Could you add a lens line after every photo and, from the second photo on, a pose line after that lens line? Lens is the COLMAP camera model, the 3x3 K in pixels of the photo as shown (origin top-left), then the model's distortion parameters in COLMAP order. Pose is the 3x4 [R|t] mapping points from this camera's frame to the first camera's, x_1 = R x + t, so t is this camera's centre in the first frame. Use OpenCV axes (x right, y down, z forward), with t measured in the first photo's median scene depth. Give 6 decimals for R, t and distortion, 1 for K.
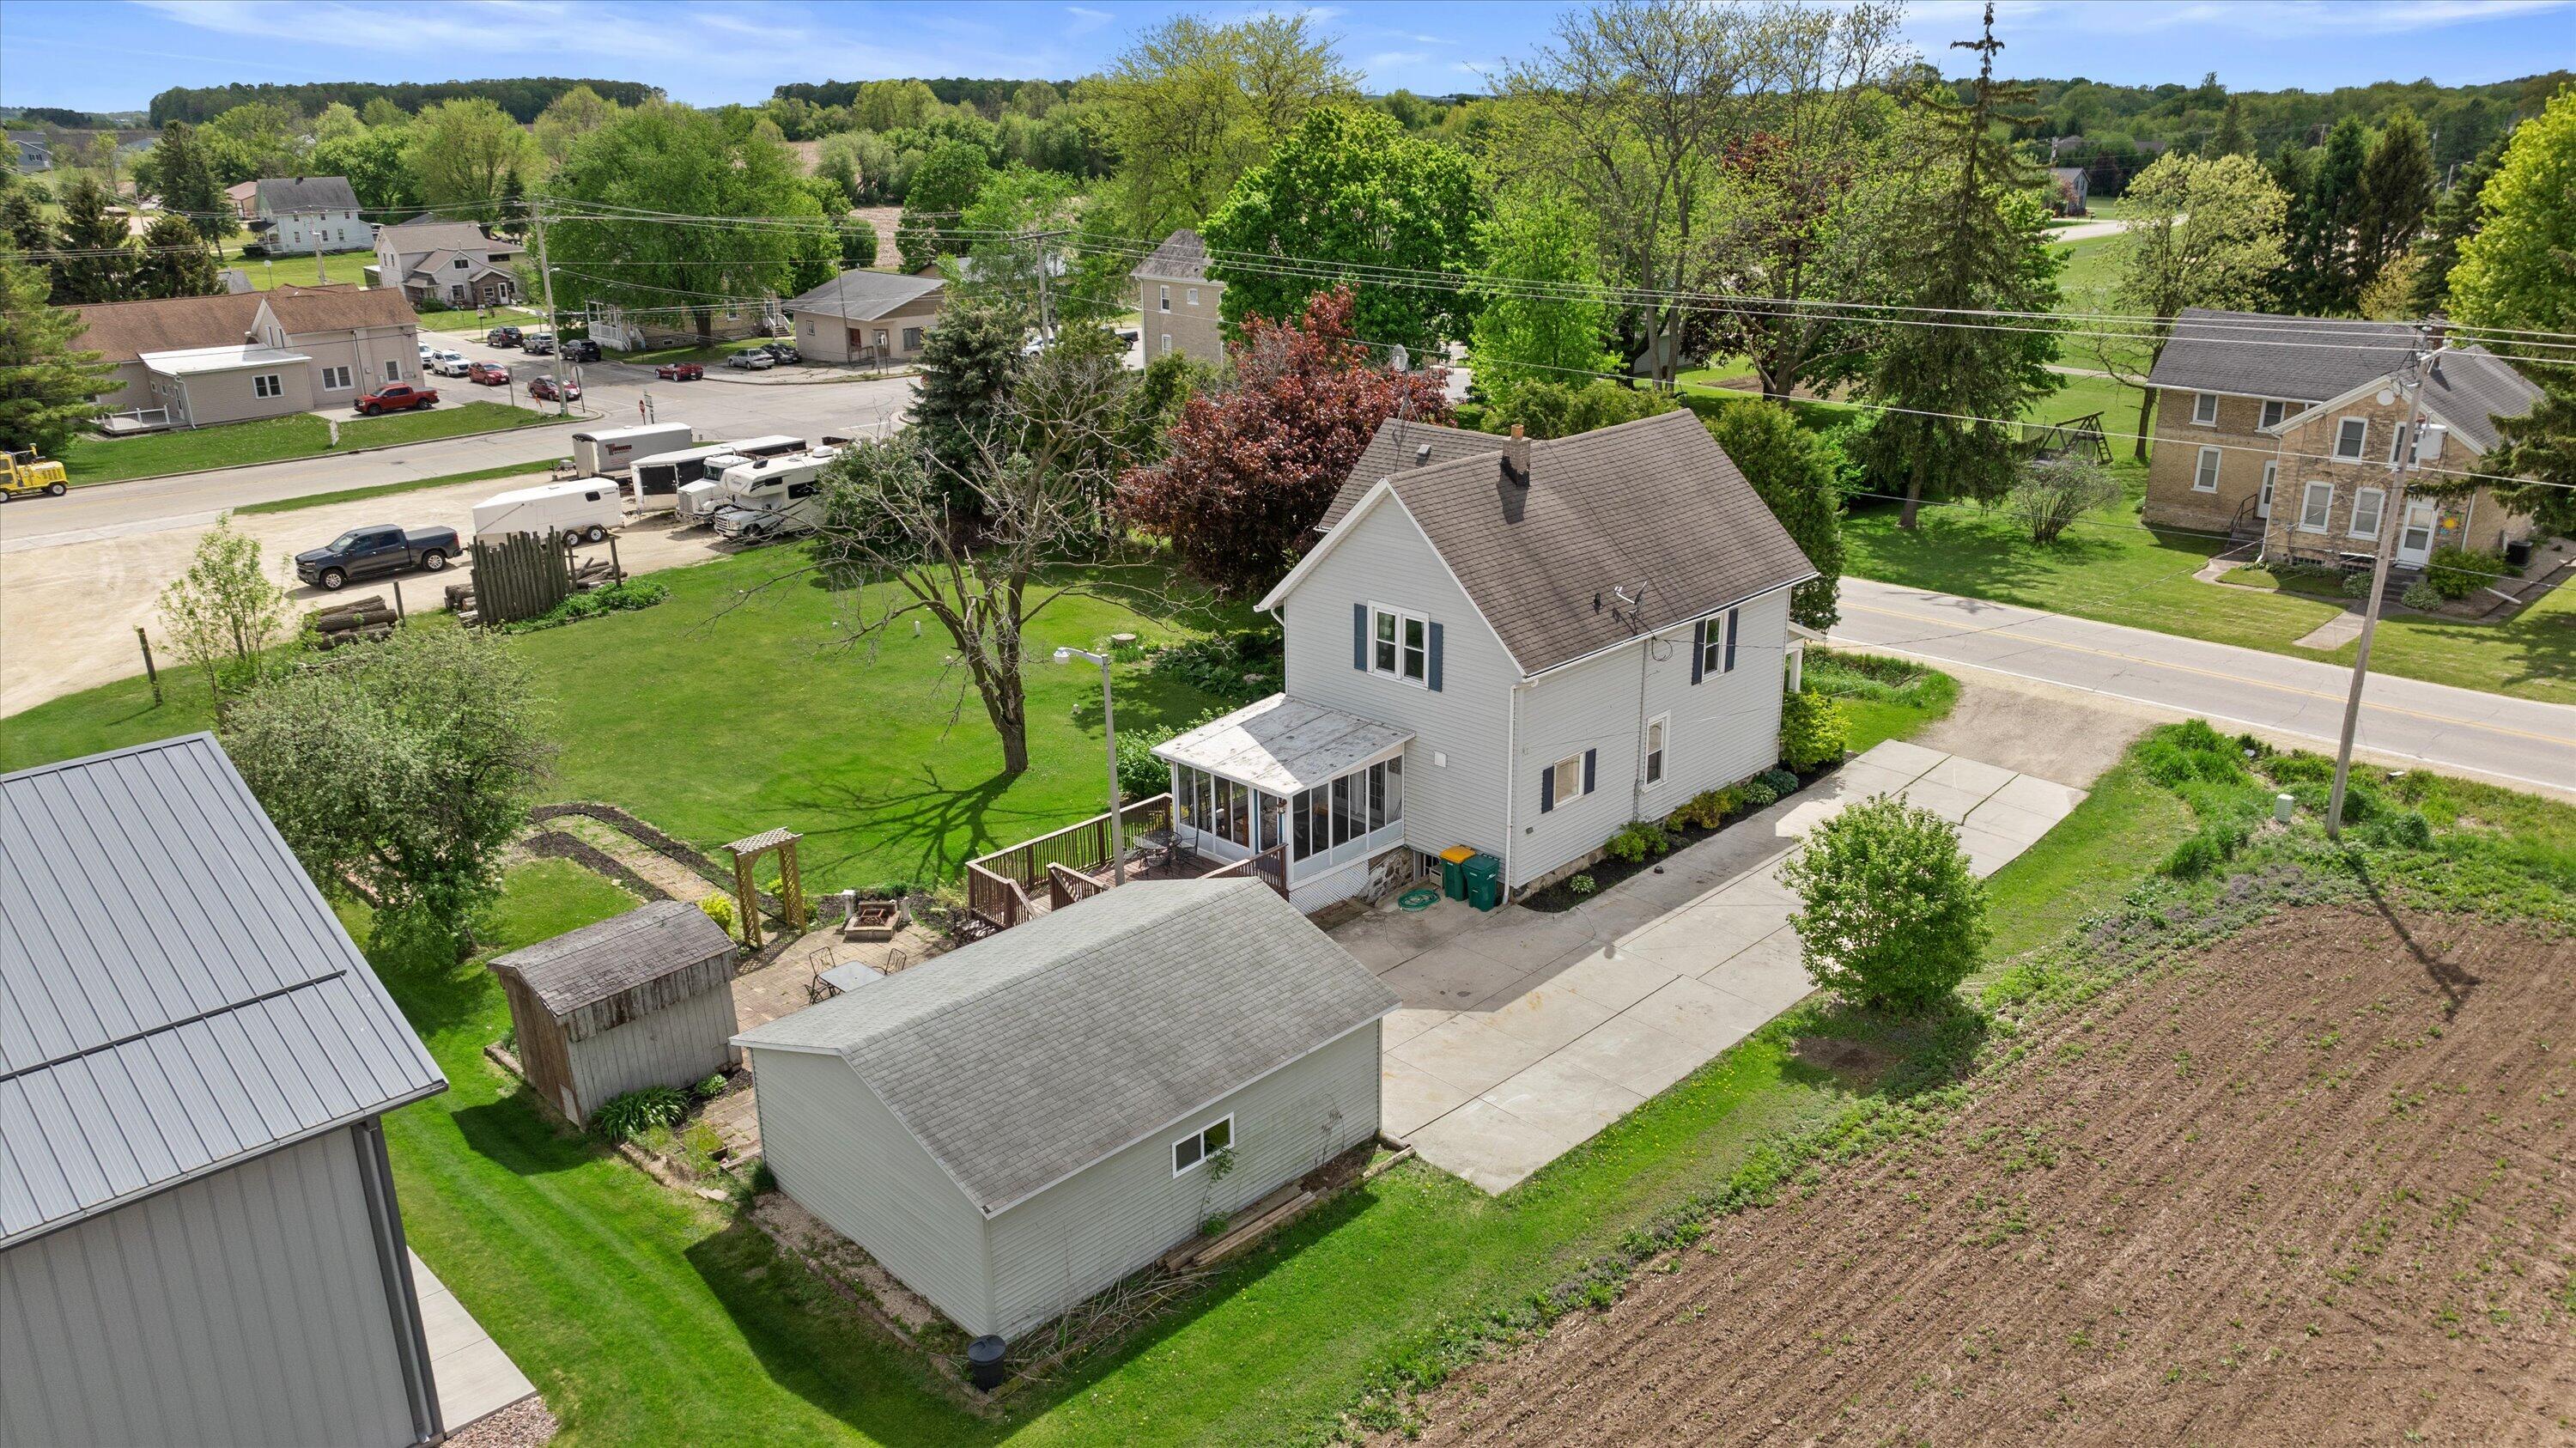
lens RADIAL K [[1814.9, 0, 1295.4], [0, 1814.9, 725.3], [0, 0, 1]] dist [-0.021314, 0.005973]
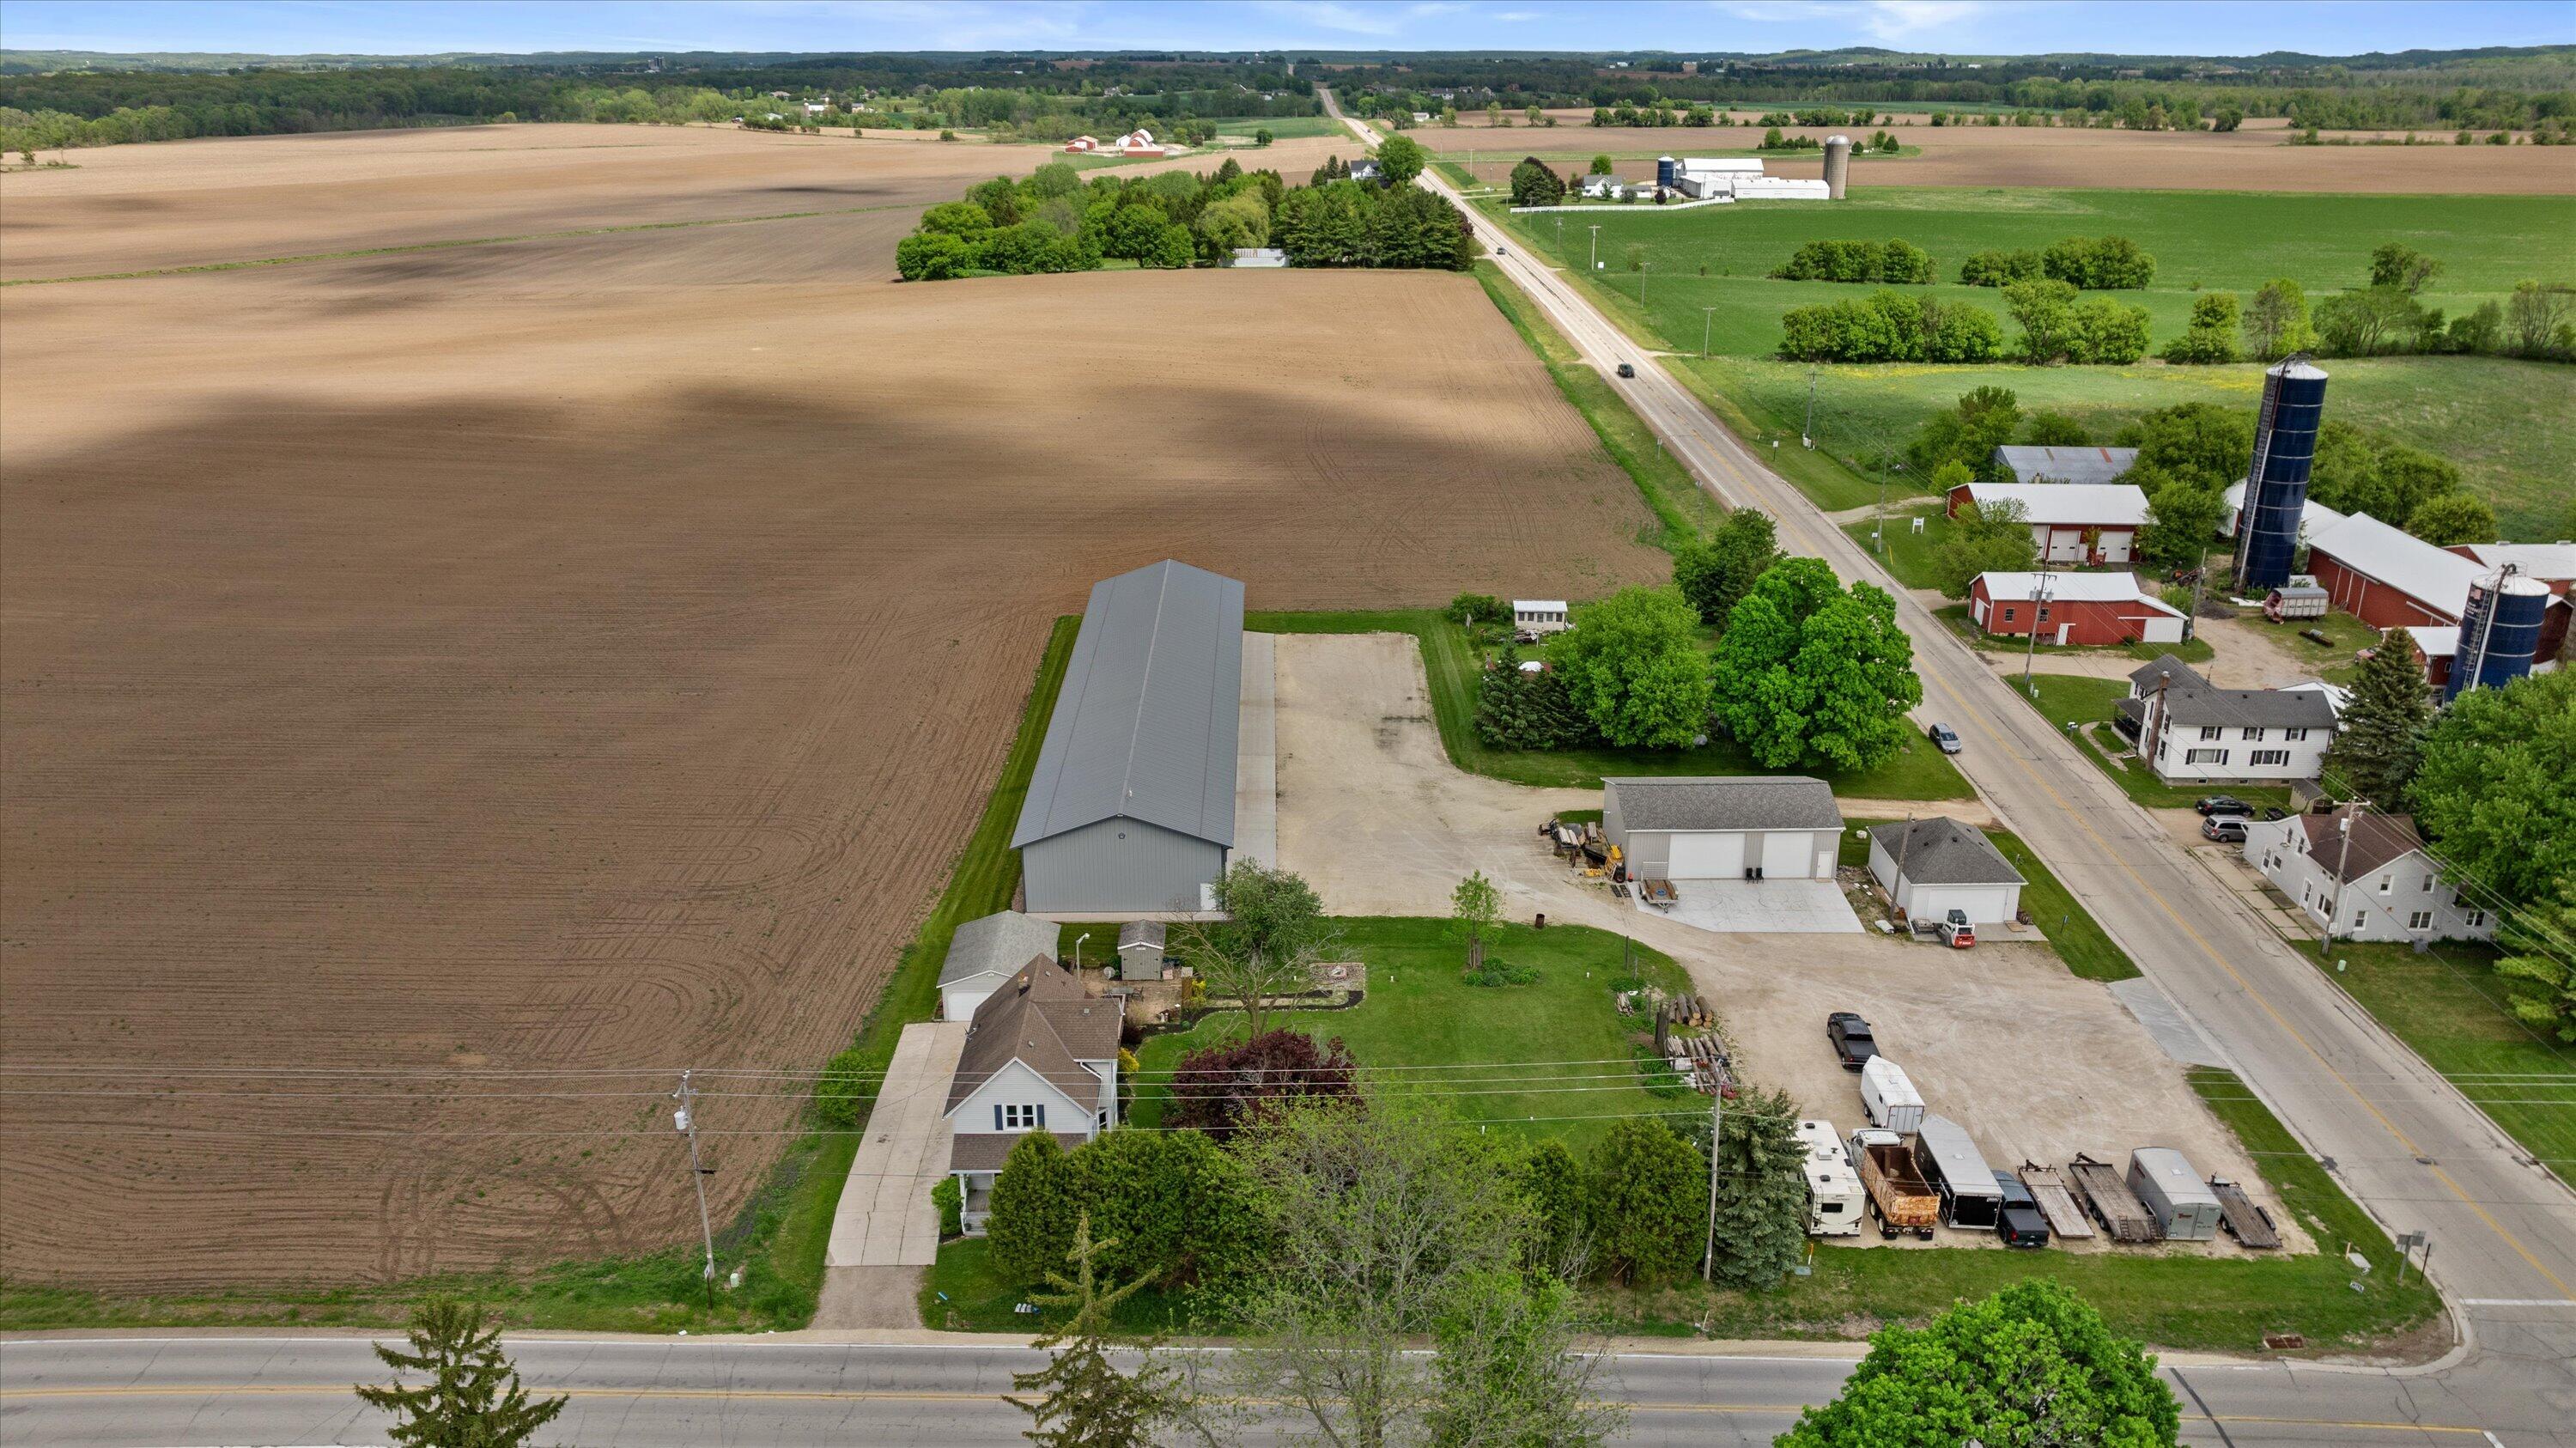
lens RADIAL K [[1850.9, 0, 1293.5], [0, 1850.9, 726.1], [0, 0, 1]] dist [-0.018695, -0.003081]
pose [[-0.700914, 0.258754, -0.664654, 1.357645], [-0.225248, 0.803879, 0.550492, -1.783454], [0.676744, 0.535560, -0.505167, 2.193640]]
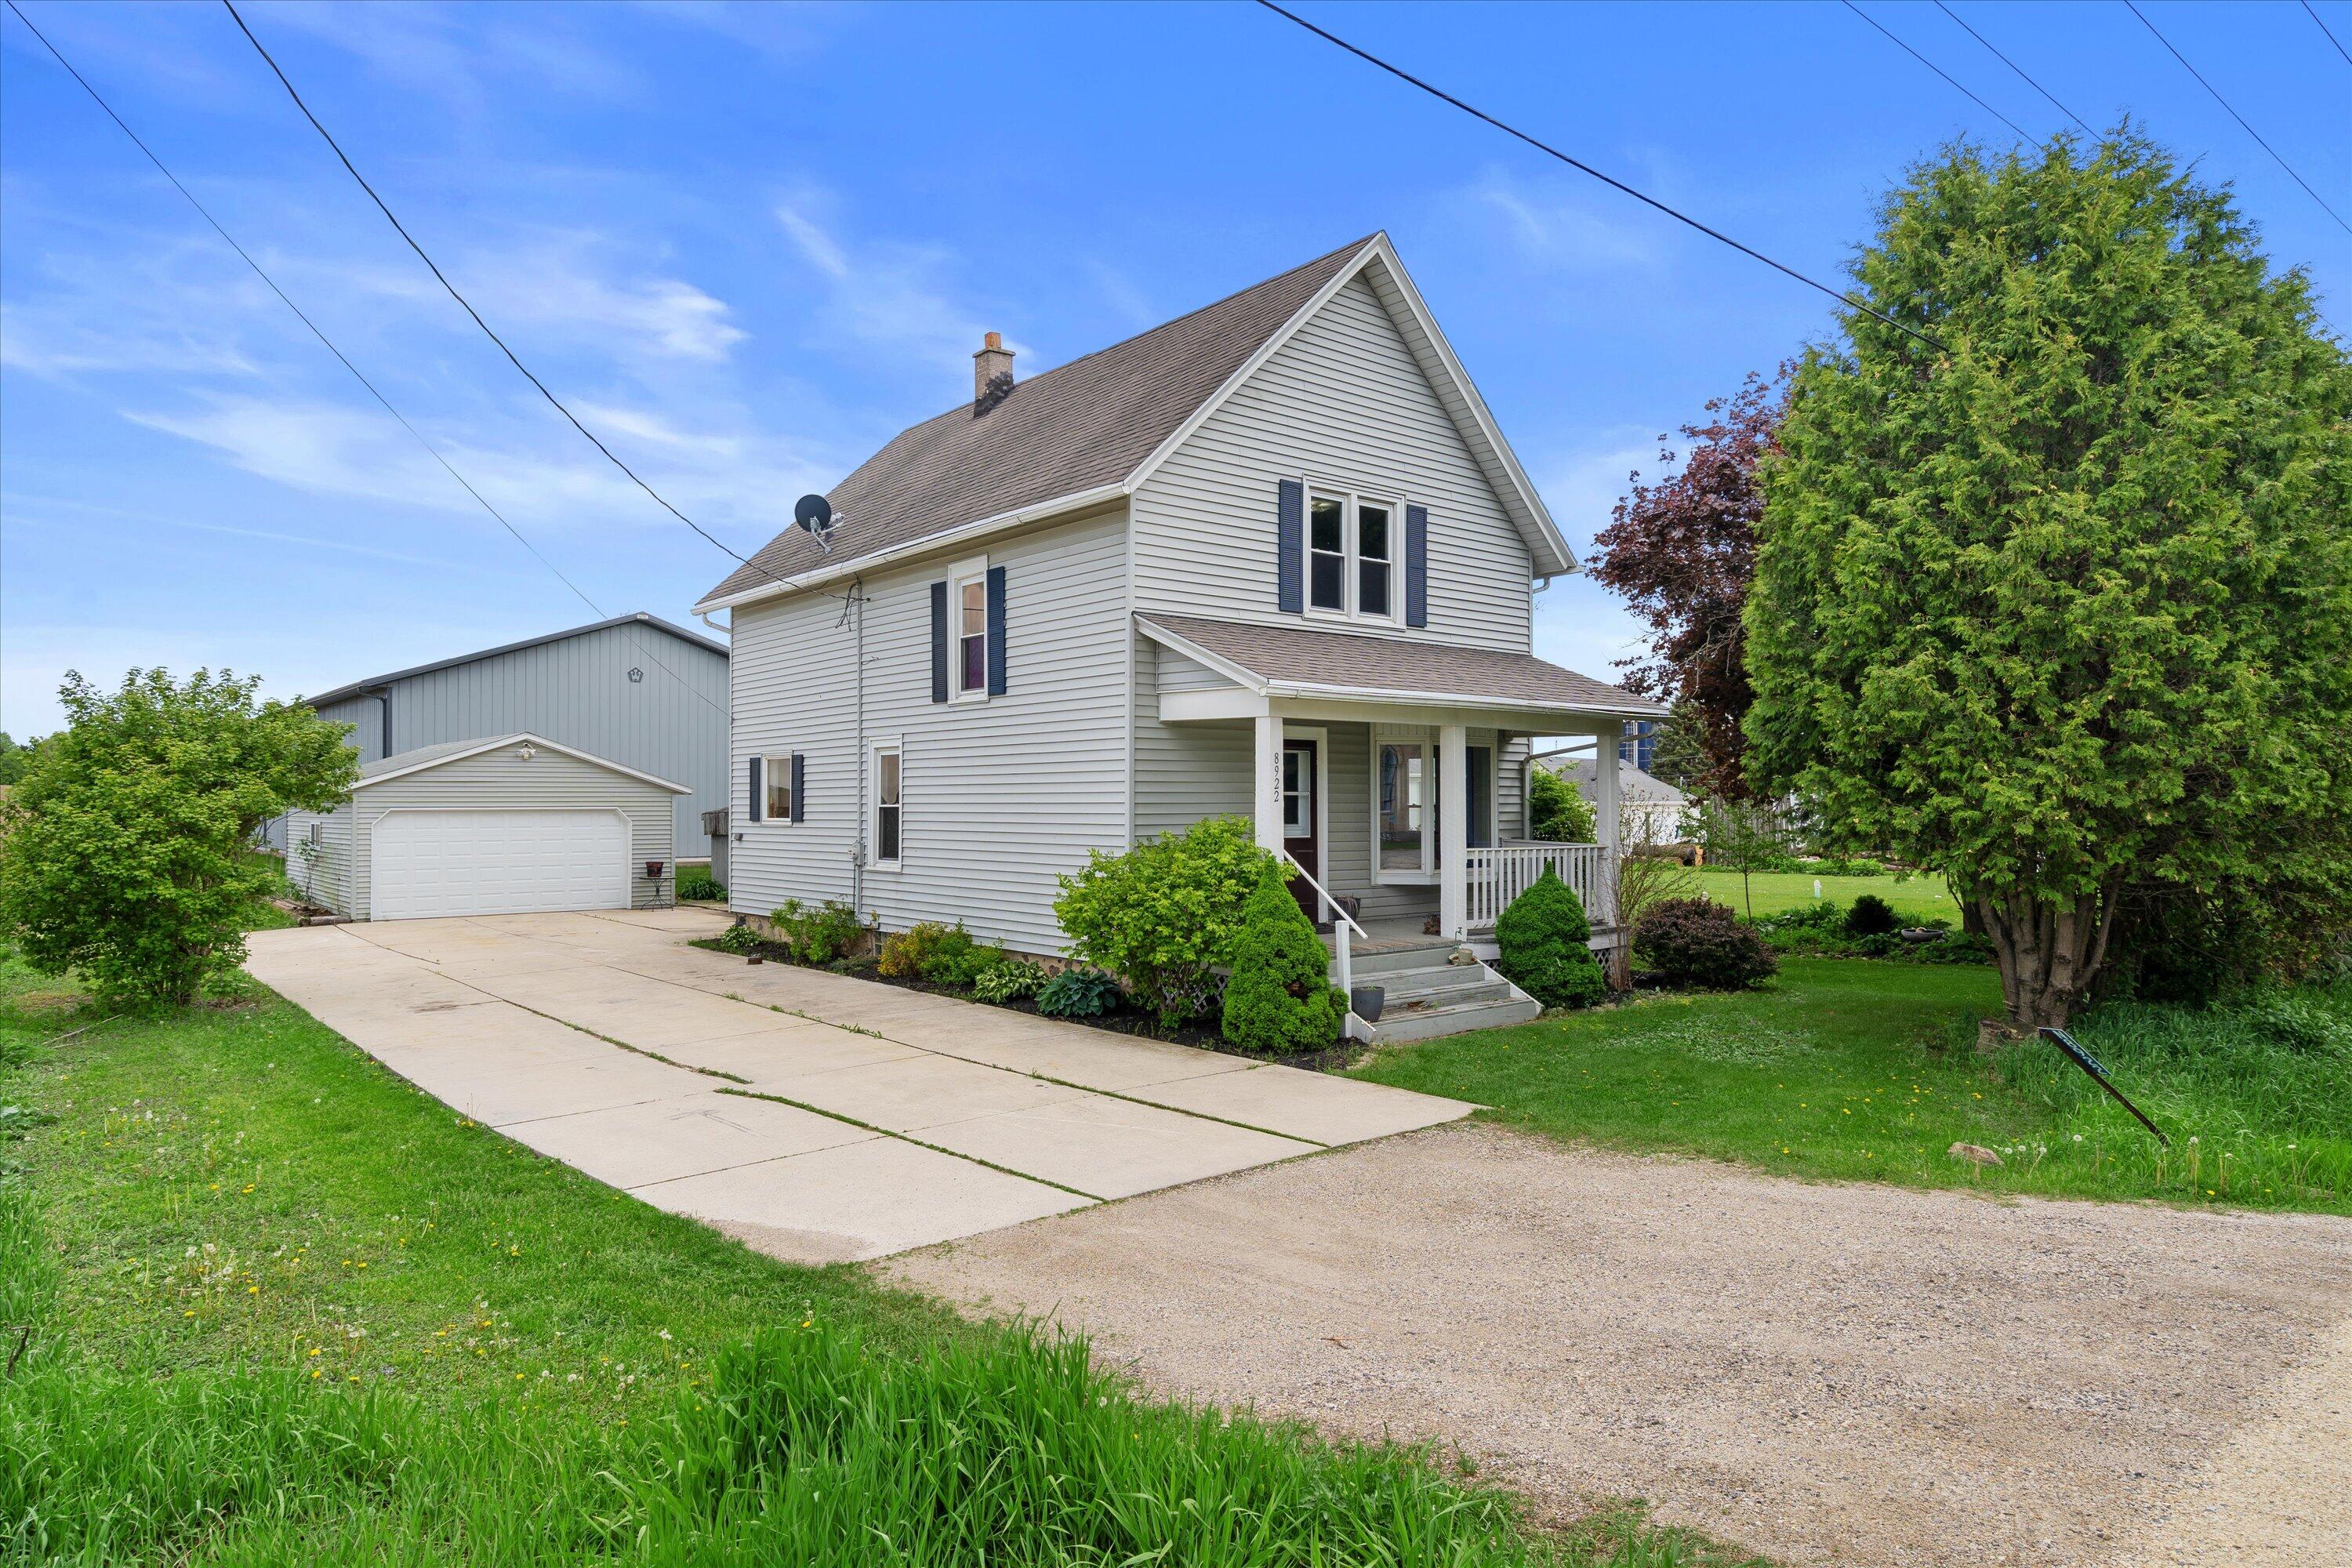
lens RADIAL K [[1436.9, 0, 1176.0], [0, 1436.9, 784.0], [0, 0, 1]] dist [-0.001357, 0.000643]
pose [[-0.104501, -0.007542, -0.994496, 0.633778], [-0.322651, 0.946141, 0.026728, -0.033474], [0.940732, 0.323668, -0.101306, 1.108131]]
